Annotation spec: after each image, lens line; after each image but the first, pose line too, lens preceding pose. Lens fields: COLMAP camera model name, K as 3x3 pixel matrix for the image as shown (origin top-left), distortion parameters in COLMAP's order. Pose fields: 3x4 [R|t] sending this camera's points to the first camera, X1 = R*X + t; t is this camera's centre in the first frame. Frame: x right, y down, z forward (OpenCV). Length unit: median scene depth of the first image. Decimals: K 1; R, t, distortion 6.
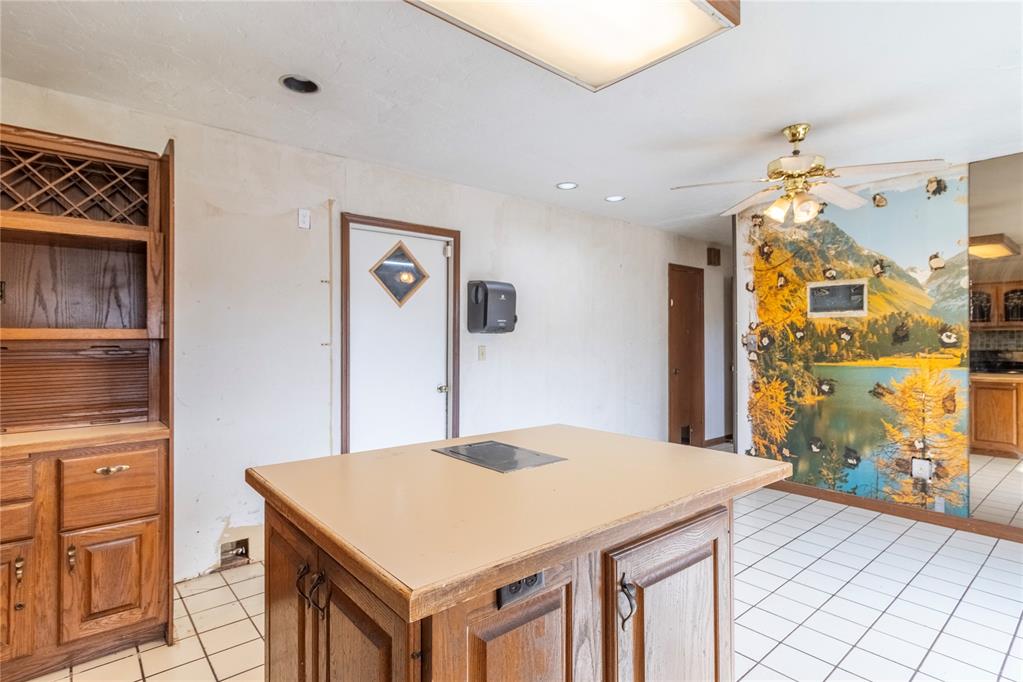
lens RADIAL K [[504.3, 0, 511.2], [0, 504.3, 335.5], [0, 0, 1]] dist [0.001624, 0.000651]
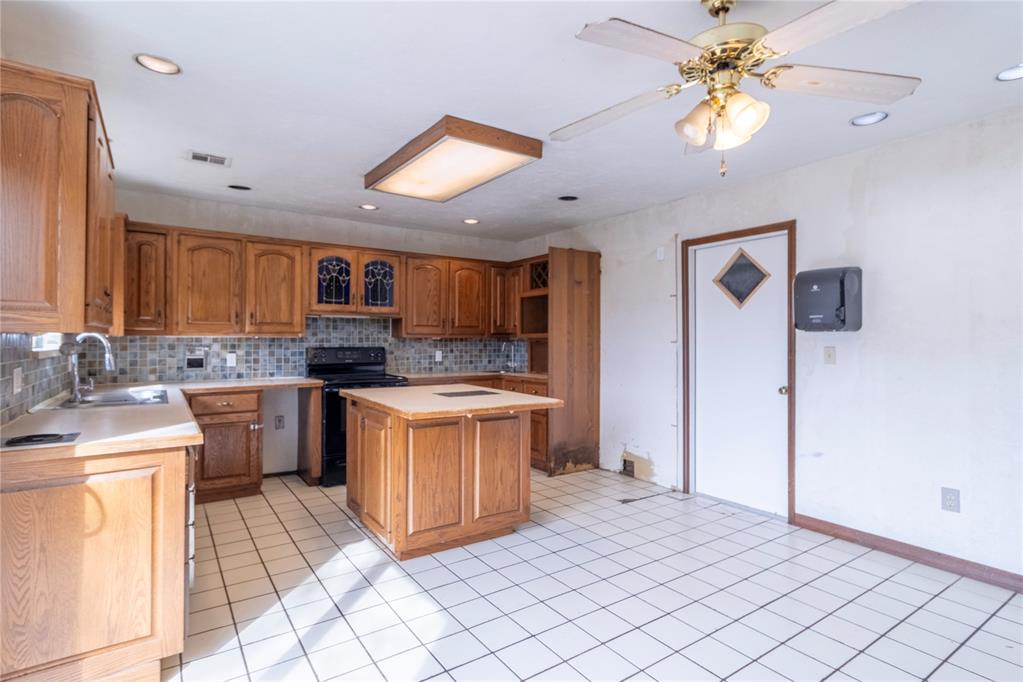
lens RADIAL K [[504.3, 0, 511.2], [0, 504.3, 335.5], [0, 0, 1]] dist [0.001624, 0.000651]
pose [[-0.087289, -0.008266, -0.996149, 0.924790], [-0.000915, 0.999966, -0.008217, 0.010540], [0.996183, 0.000194, -0.087294, 0.620567]]
